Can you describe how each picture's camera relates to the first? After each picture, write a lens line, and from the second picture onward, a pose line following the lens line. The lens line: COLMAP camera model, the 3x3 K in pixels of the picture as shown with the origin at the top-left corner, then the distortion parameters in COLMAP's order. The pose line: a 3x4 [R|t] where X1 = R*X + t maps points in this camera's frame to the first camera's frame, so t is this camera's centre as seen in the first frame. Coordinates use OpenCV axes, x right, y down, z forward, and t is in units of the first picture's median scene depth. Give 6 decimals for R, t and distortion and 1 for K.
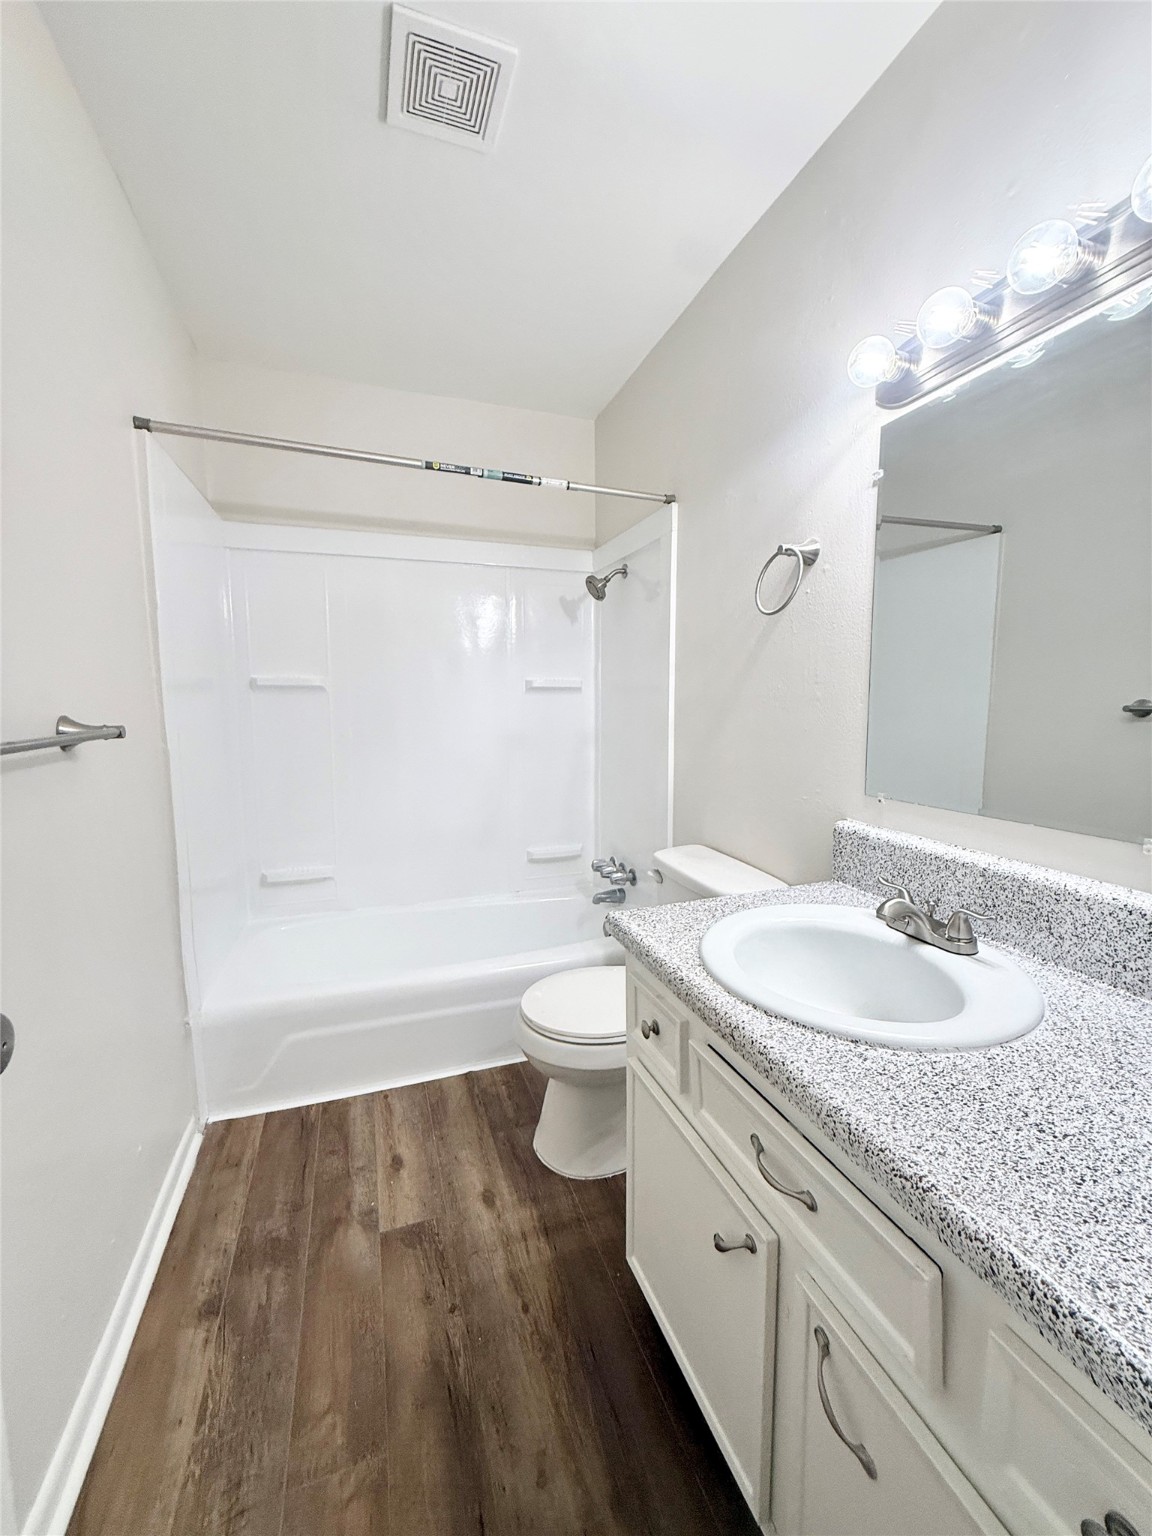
lens RADIAL K [[608.3, 0, 577.2], [0, 608.3, 766.2], [0, 0, 1]] dist [-0.001177, -0.000272]
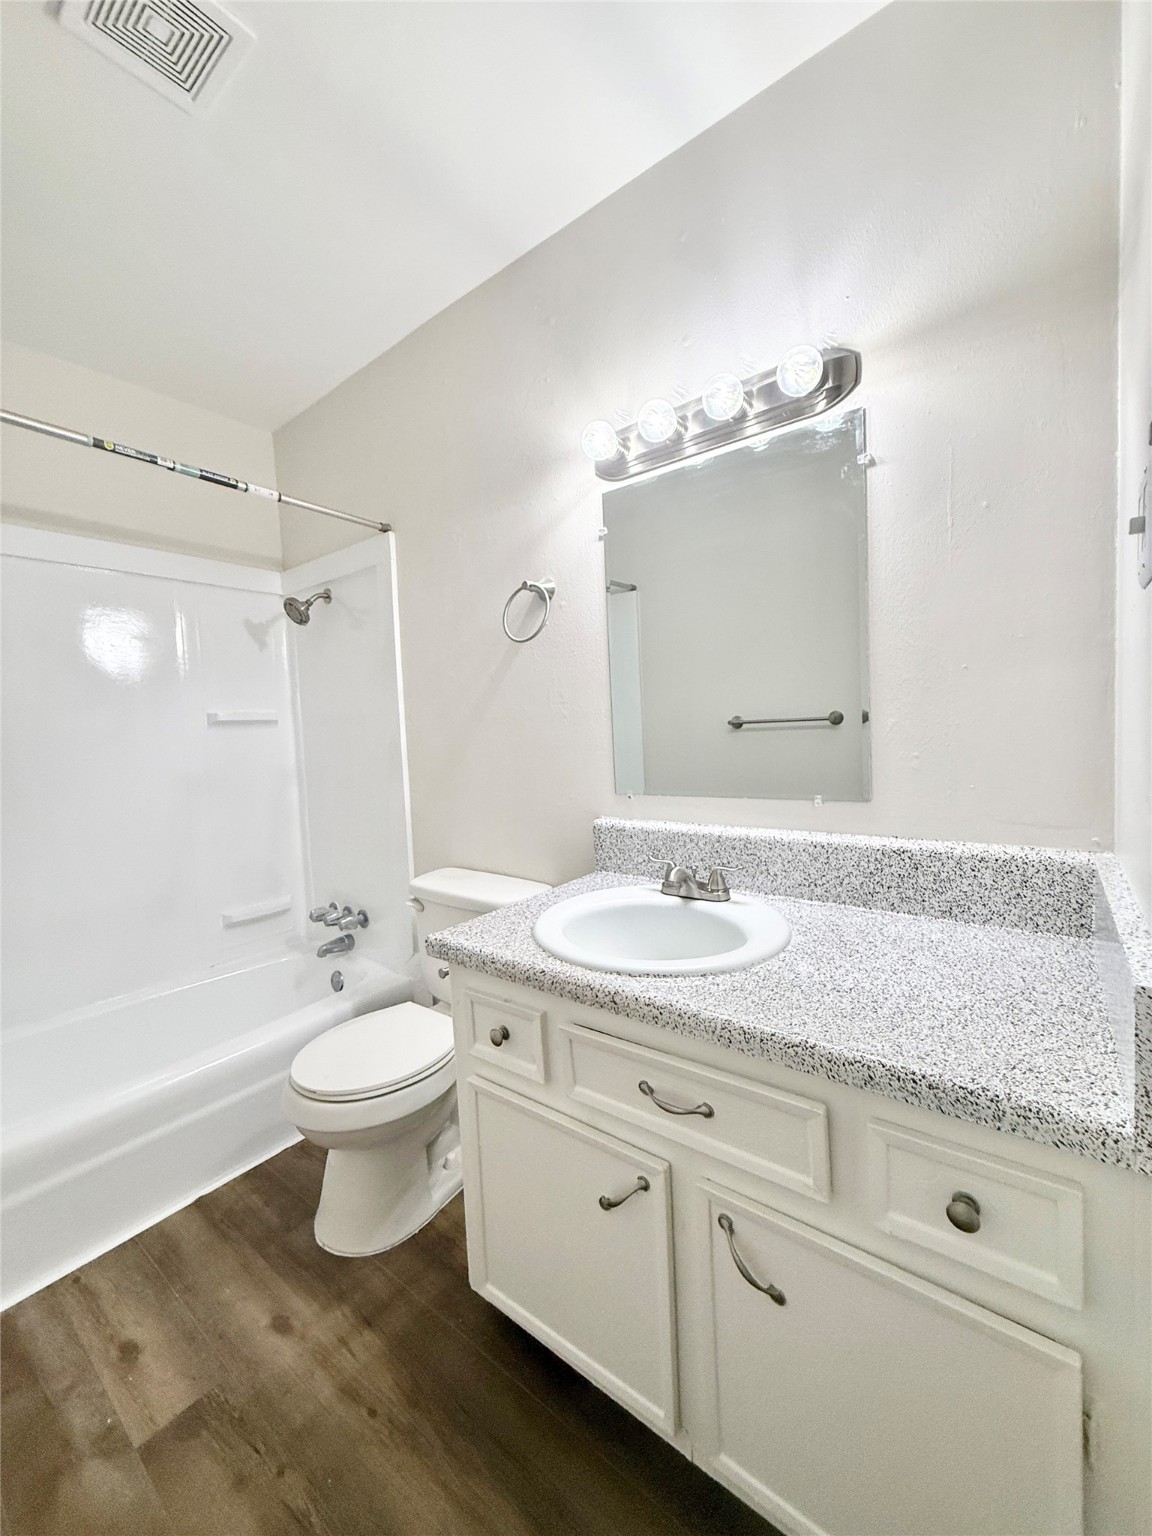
lens RADIAL K [[608.3, 0, 577.2], [0, 608.3, 766.2], [0, 0, 1]] dist [-0.001177, -0.000272]
pose [[0.841932, -0.066732, 0.535441, -0.226659], [0.099947, 0.994438, -0.033221, 0.025044], [-0.530246, 0.081485, 0.843919, 0.030723]]
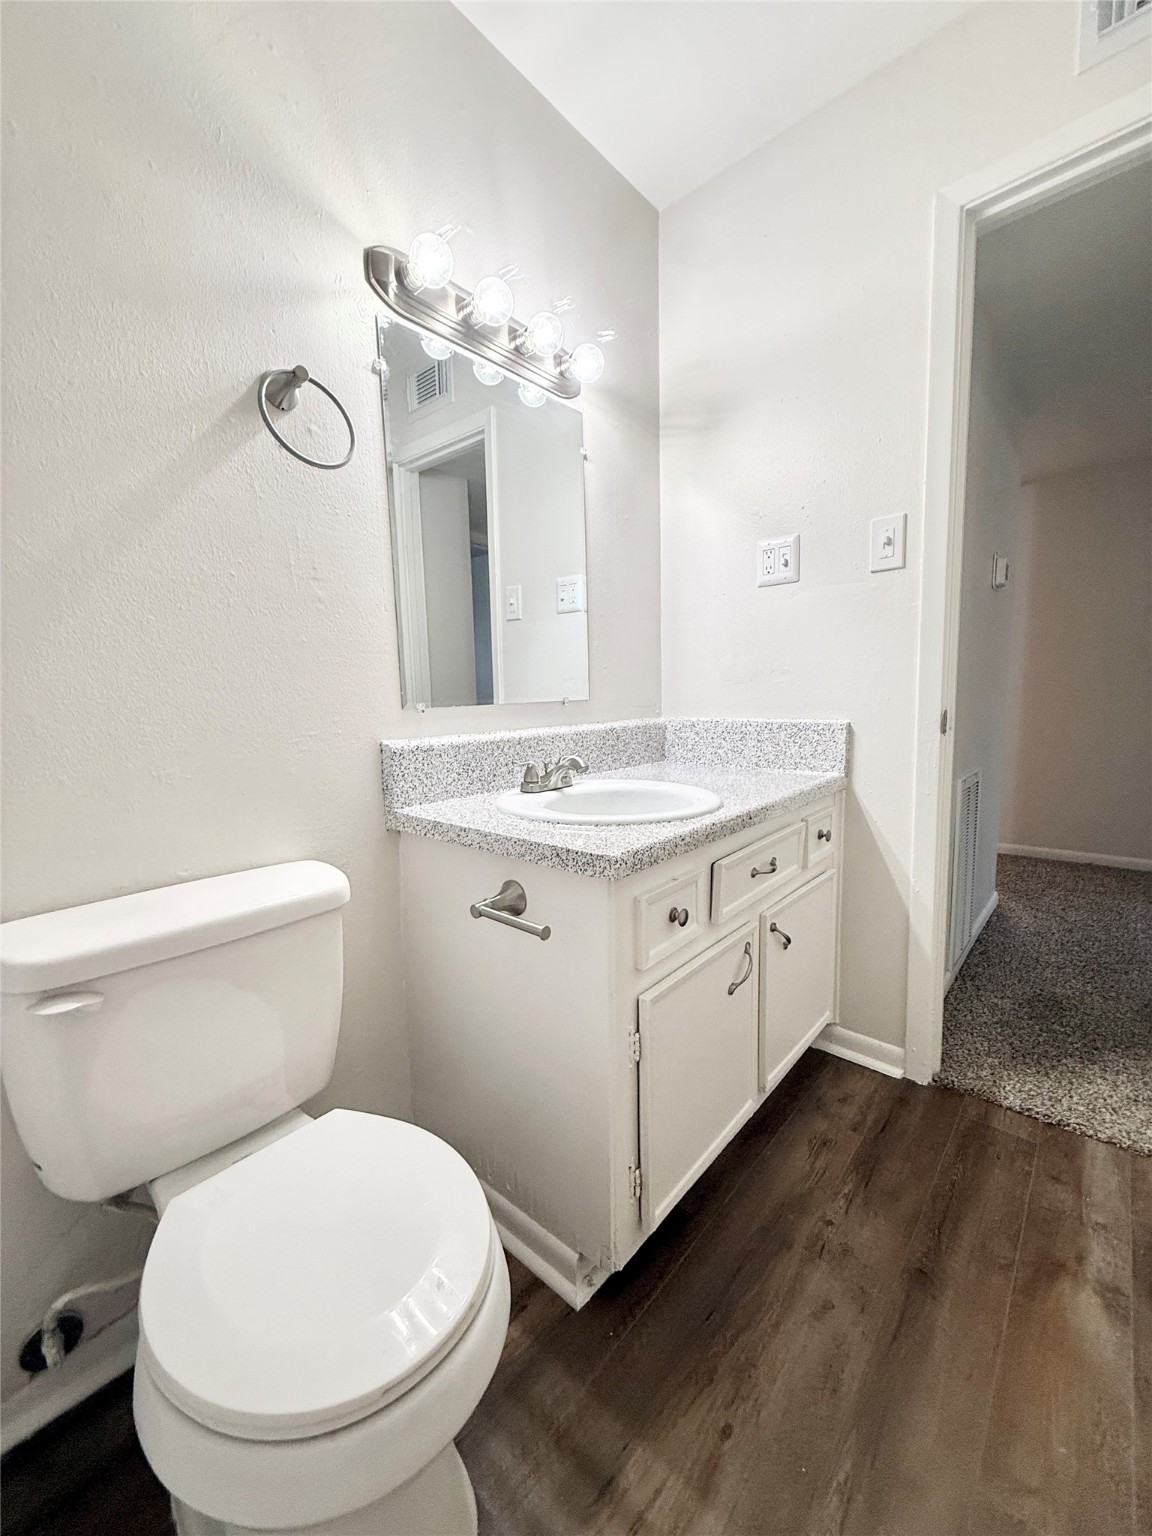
lens RADIAL K [[611.9, 0, 575.5], [0, 611.9, 765.4], [0, 0, 1]] dist [0.000017, 0.000251]
pose [[-0.483865, -0.089406, 0.870564, -0.508628], [0.125282, 0.977445, 0.170015, 0.003599], [-0.866129, 0.191330, -0.461751, 1.240784]]
